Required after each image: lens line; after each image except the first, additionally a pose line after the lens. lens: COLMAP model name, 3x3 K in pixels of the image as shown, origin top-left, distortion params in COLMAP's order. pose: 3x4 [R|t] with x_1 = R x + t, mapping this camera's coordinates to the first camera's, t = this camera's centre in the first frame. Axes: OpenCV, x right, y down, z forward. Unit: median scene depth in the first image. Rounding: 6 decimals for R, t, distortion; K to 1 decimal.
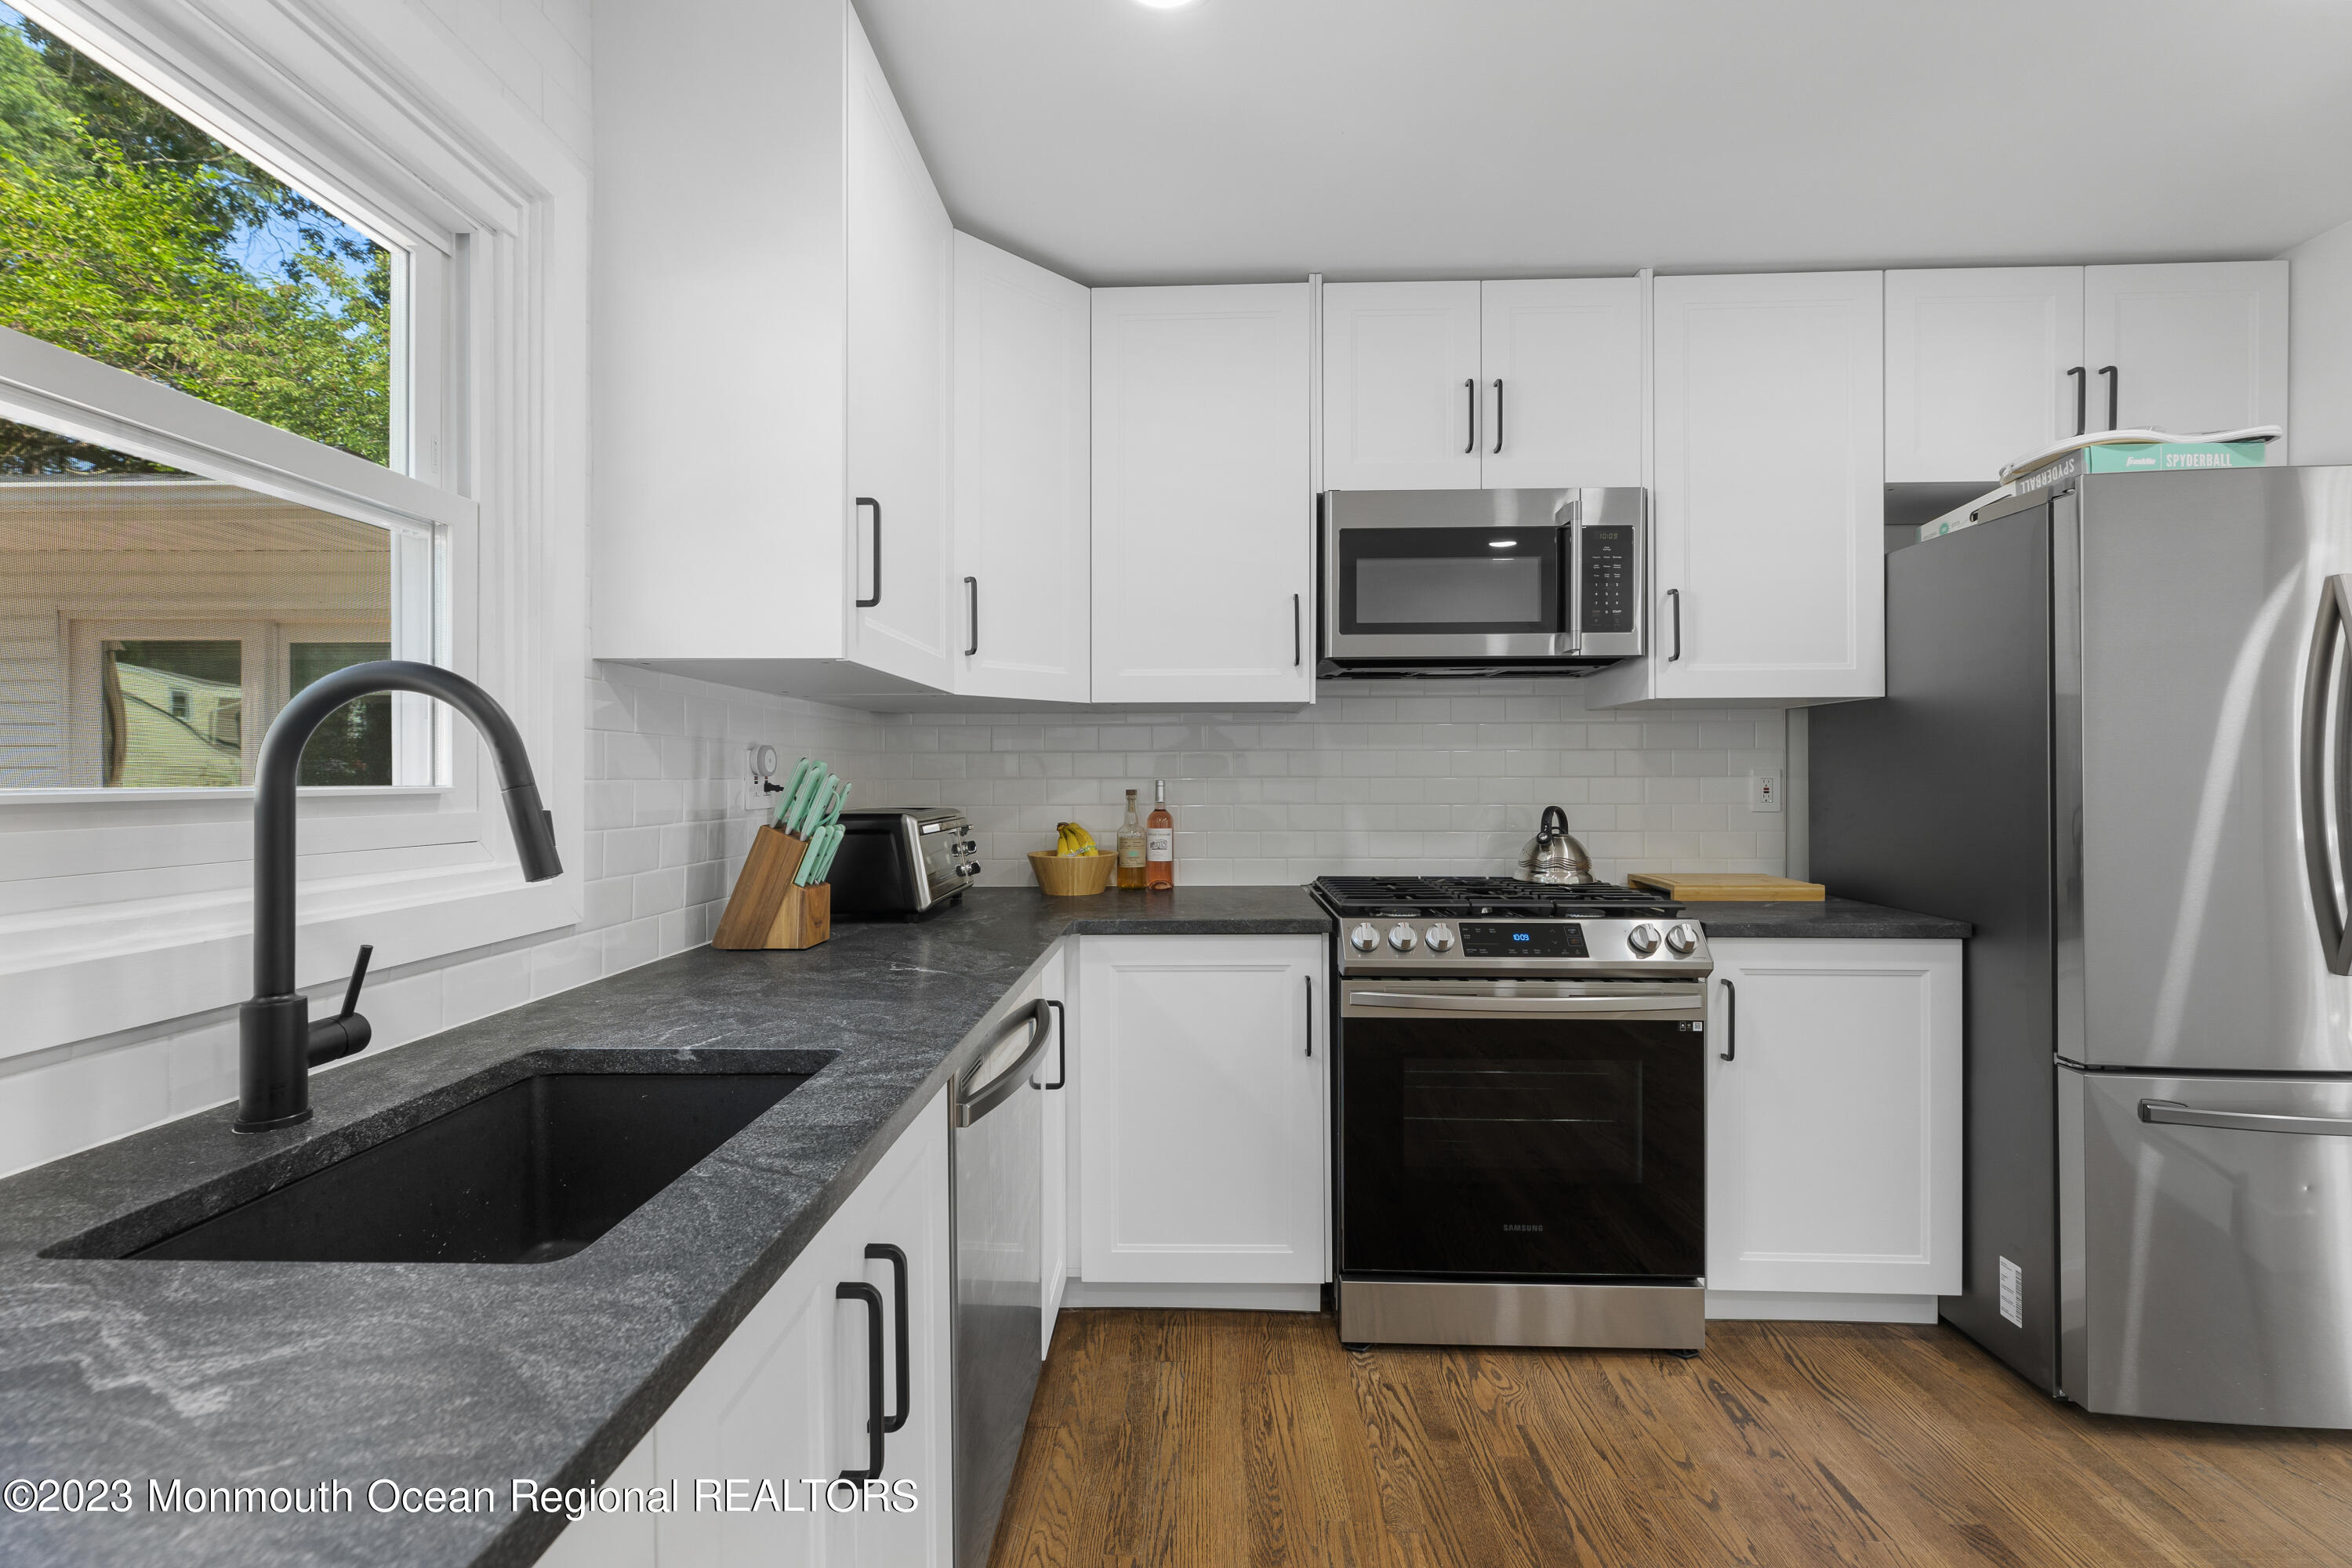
lens RADIAL K [[950.3, 0, 1174.0], [0, 950.3, 774.2], [0, 0, 1]] dist [0.002315, 0.000112]
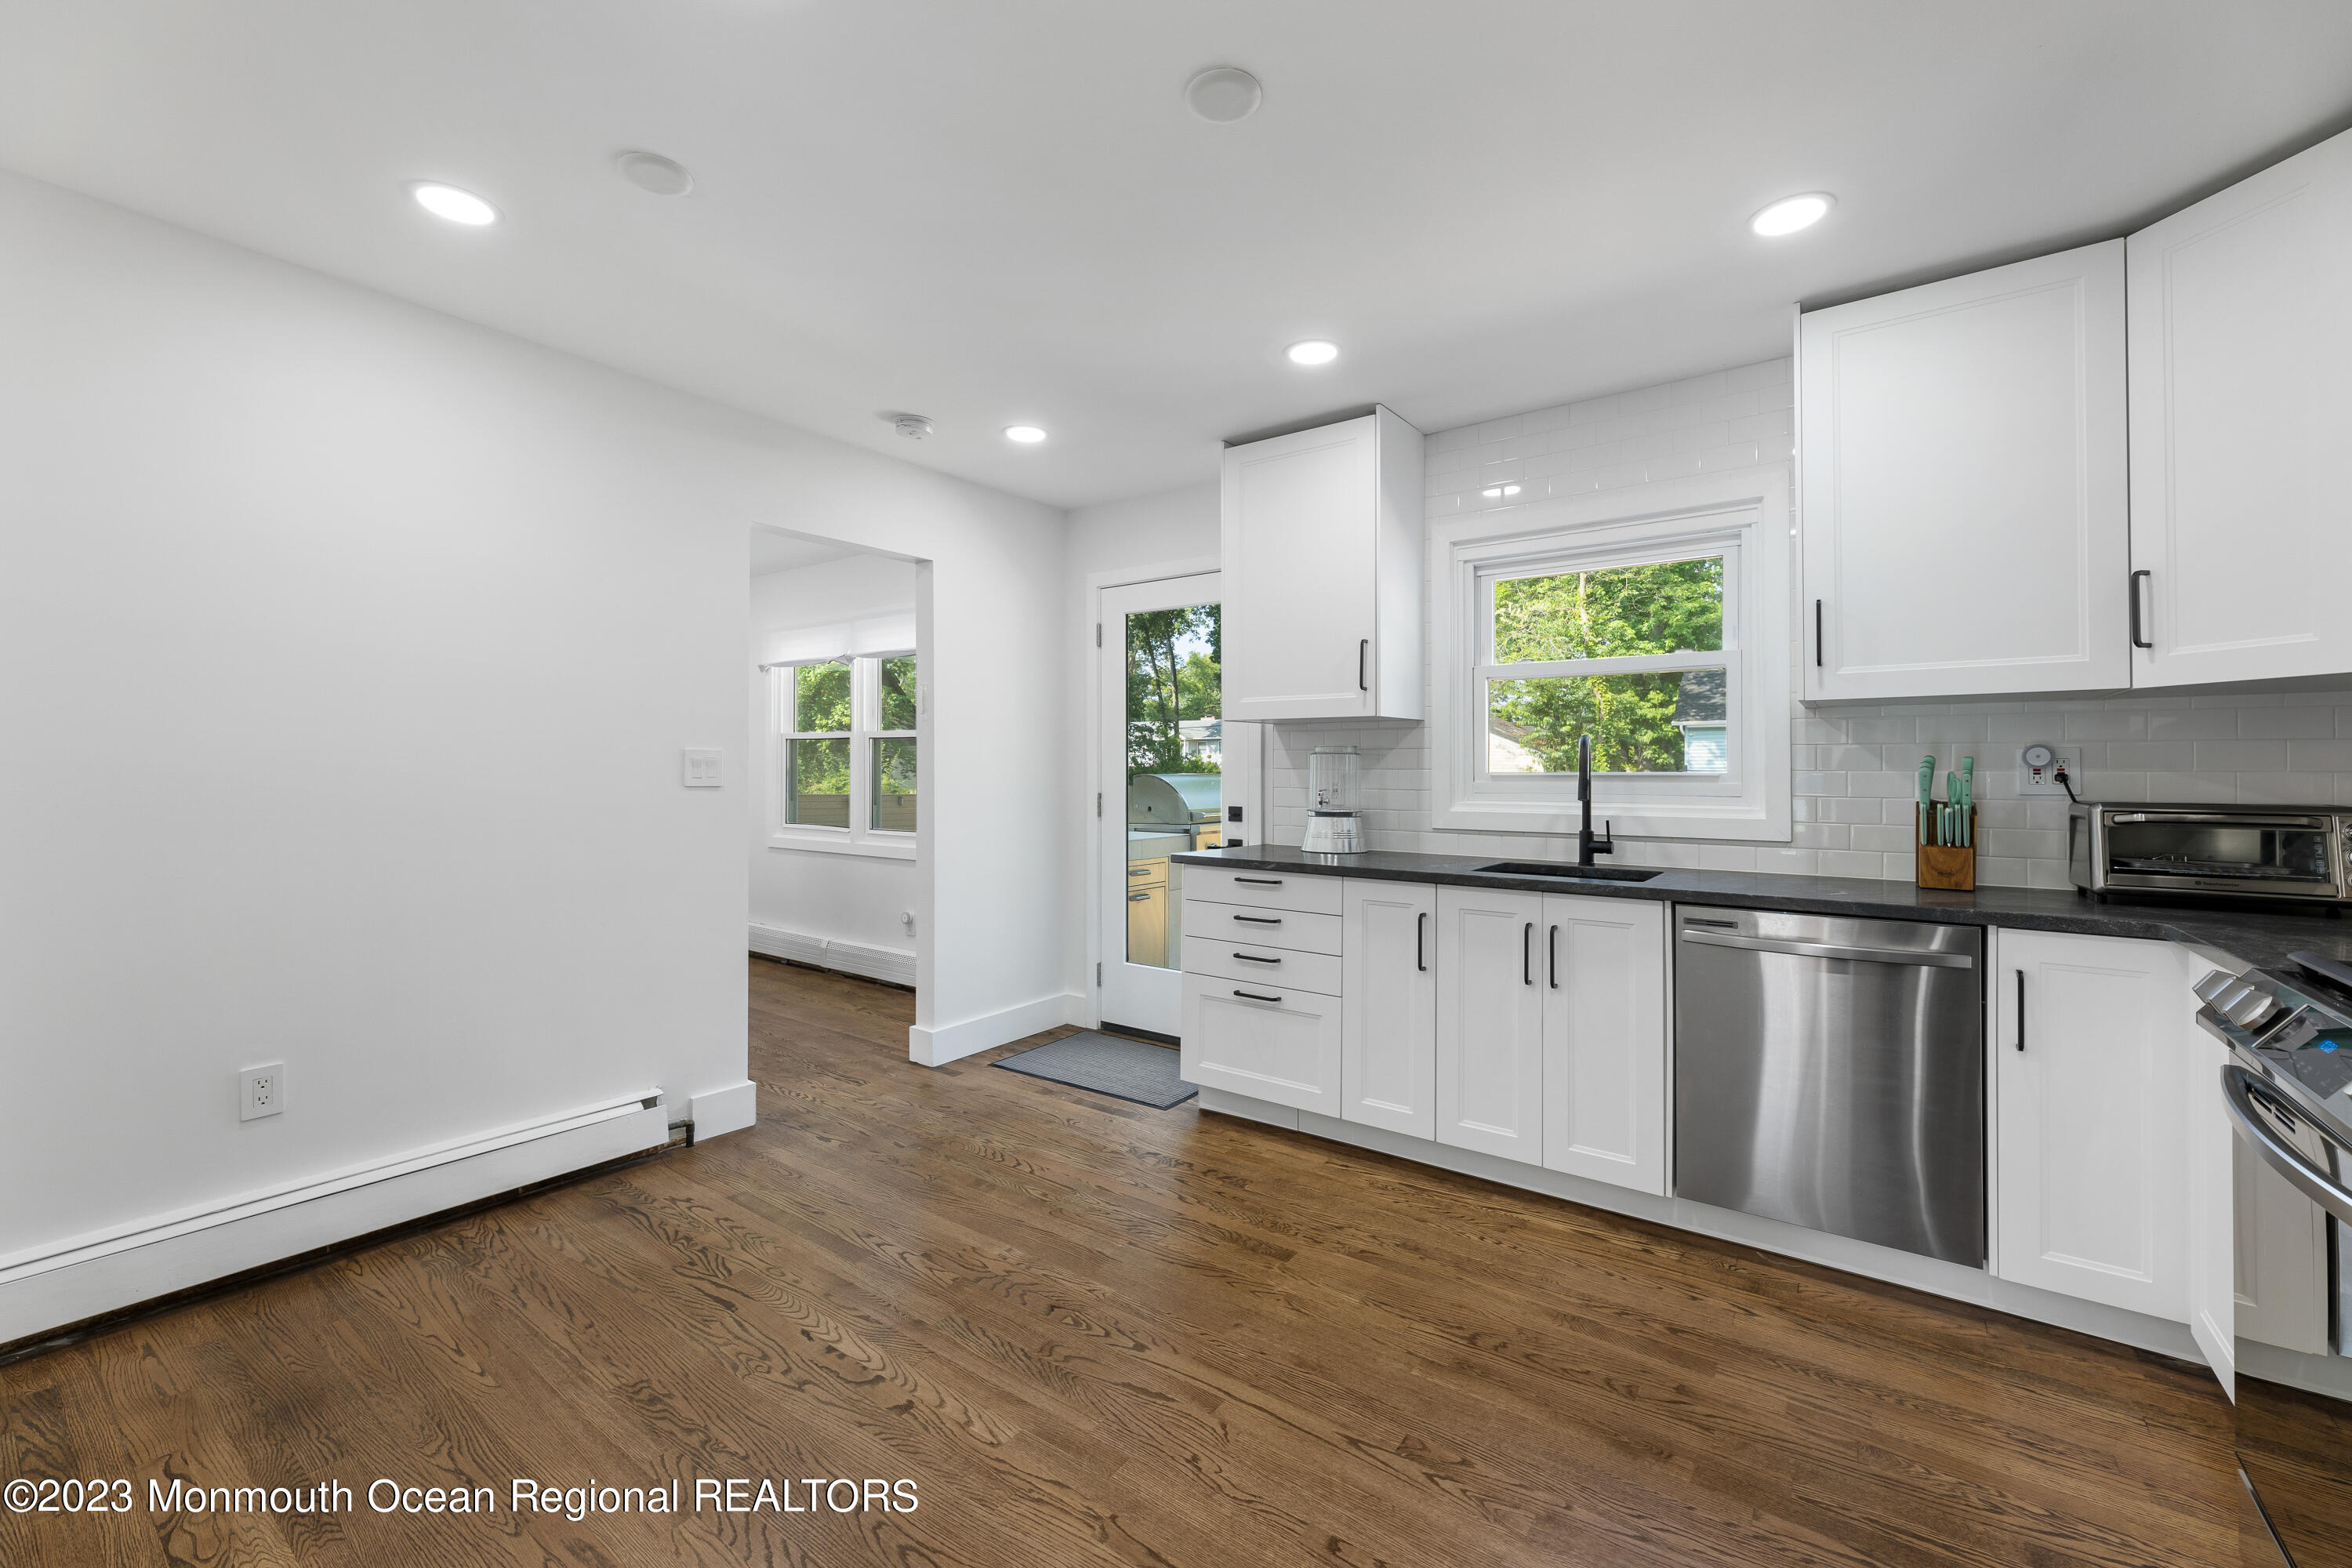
lens RADIAL K [[950.8, 0, 1184.0], [0, 950.8, 758.2], [0, 0, 1]] dist [0.002096, 0.000048]
pose [[-0.558716, -0.010753, -0.829289, 1.173149], [0.000993, 0.999907, -0.013635, 0.004135], [0.829358, -0.008442, -0.558653, 0.711933]]
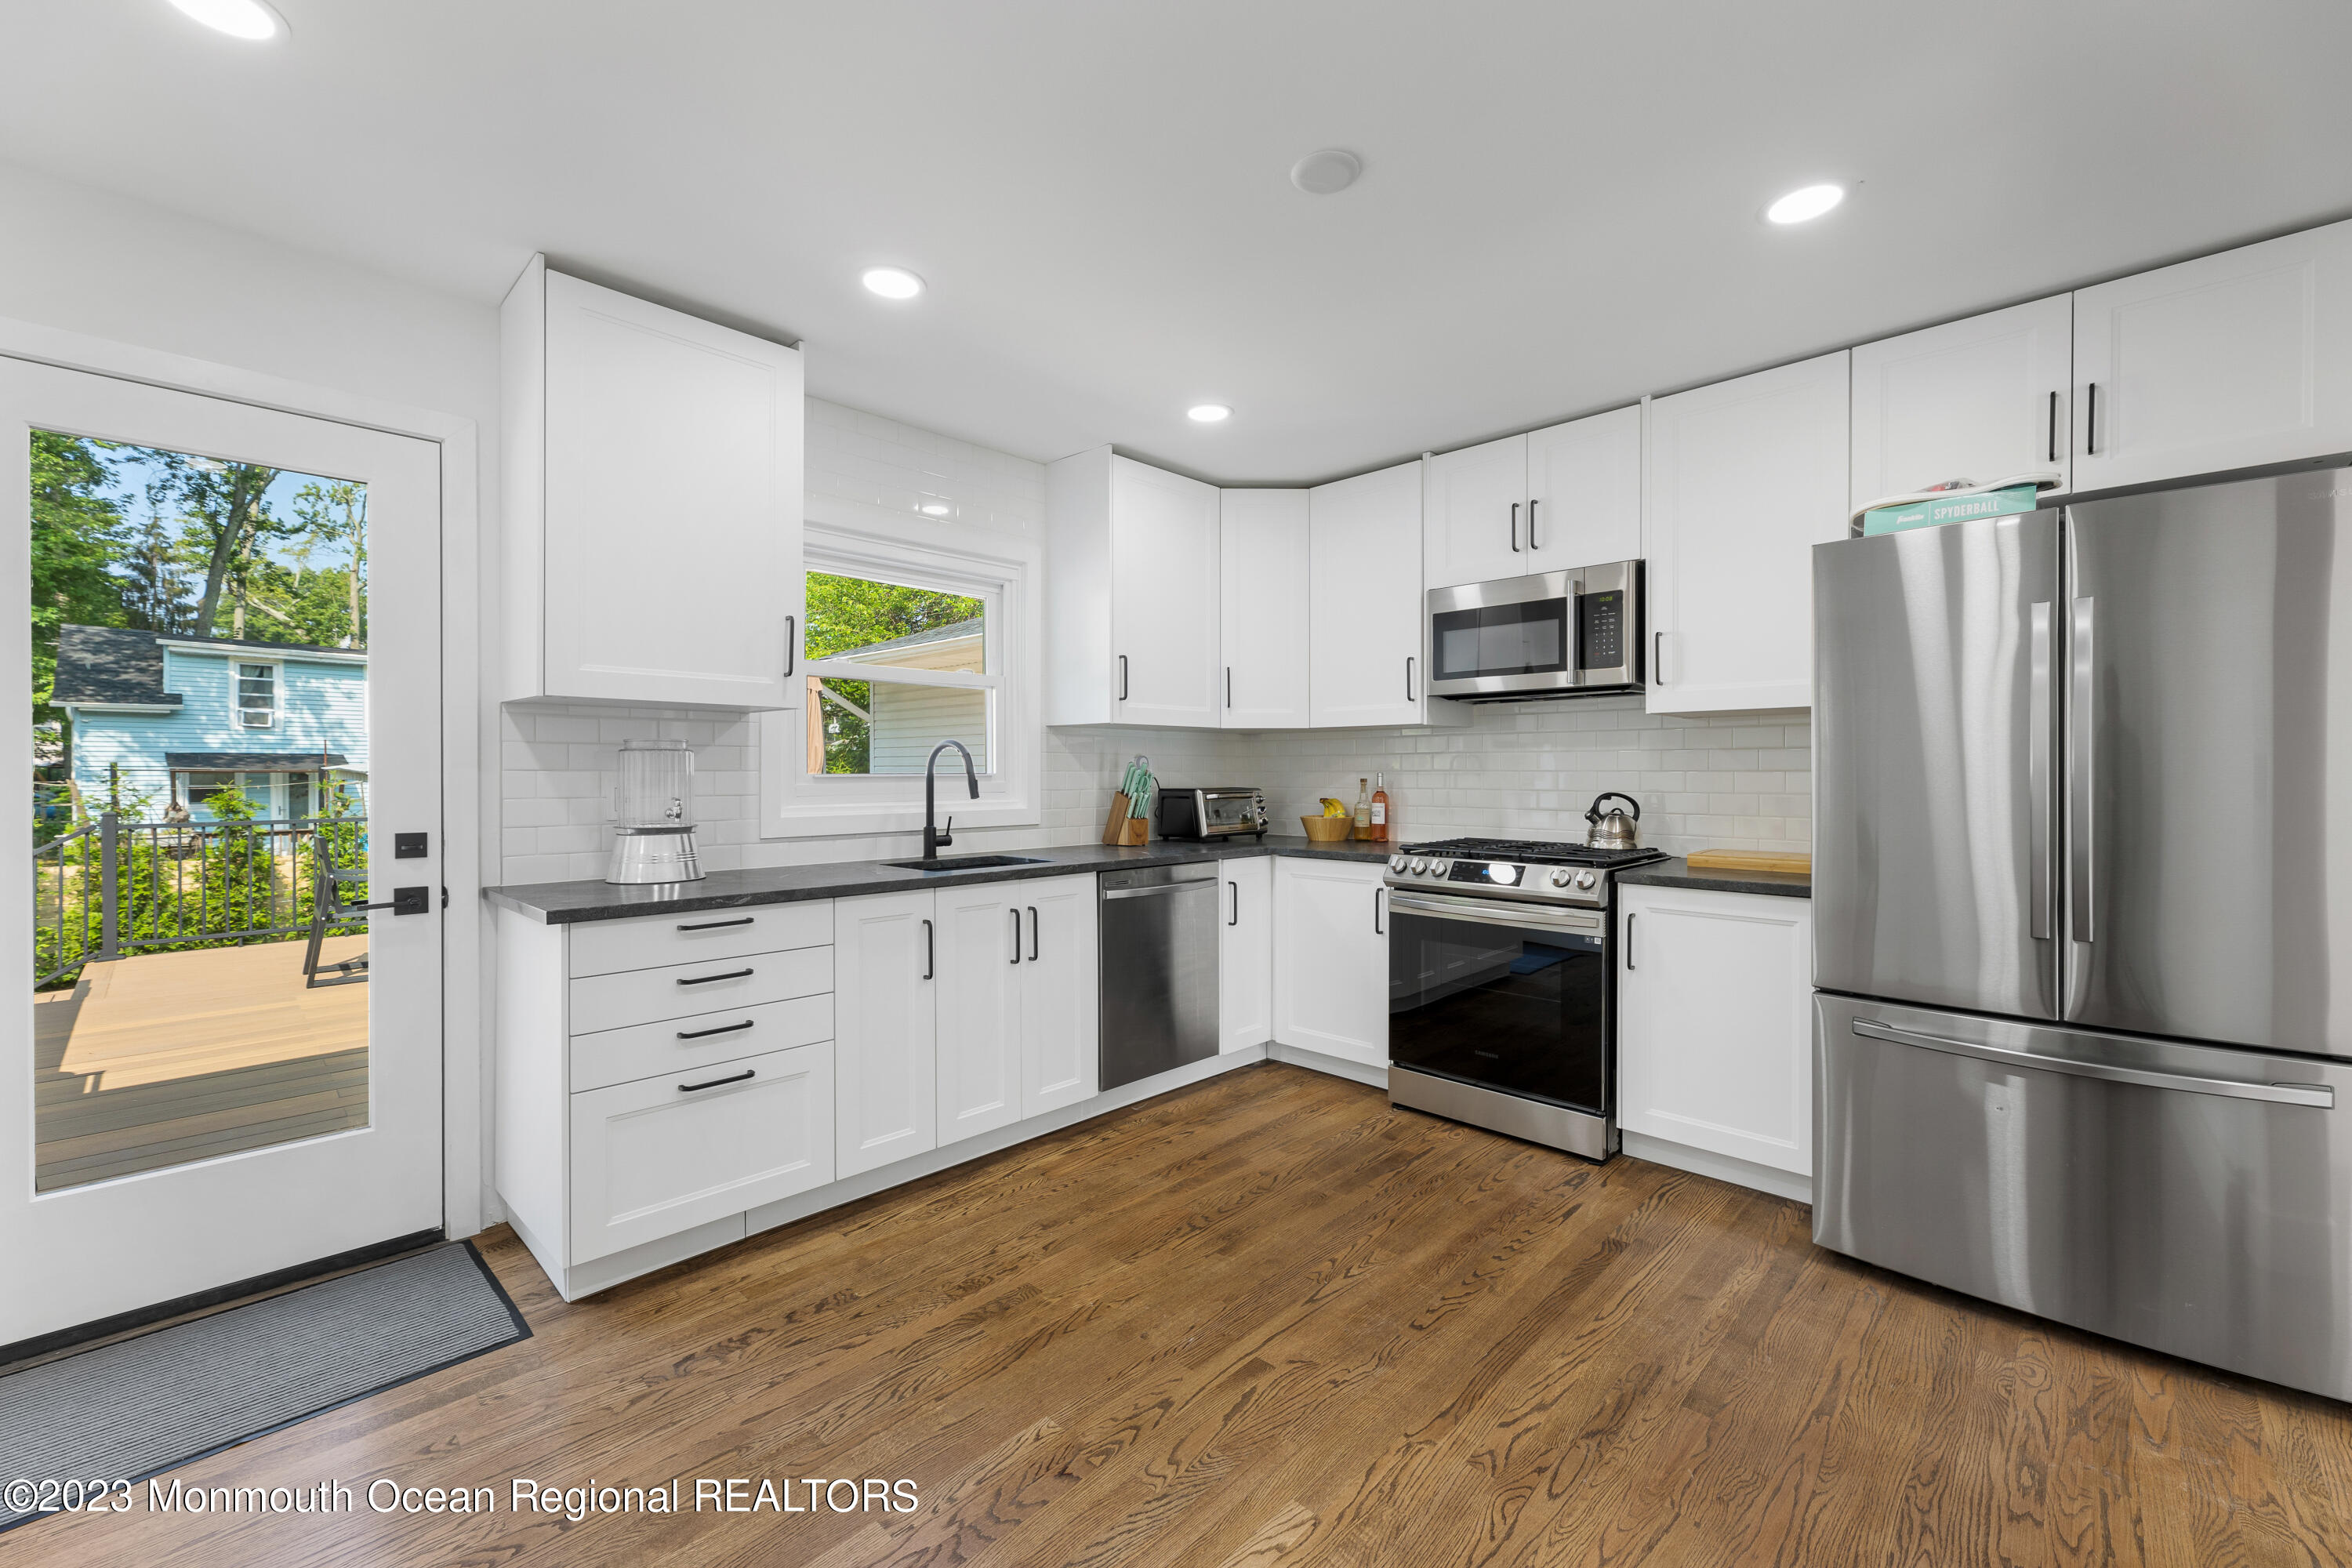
lens RADIAL K [[945.3, 0, 1185.1], [0, 945.3, 775.0], [0, 0, 1]] dist [0.001525, -0.000233]
pose [[0.744759, 0.004184, -0.667320, 0.992114], [0.001176, 0.999971, 0.007582, -0.002637], [0.667332, -0.006431, 0.744732, -0.486501]]
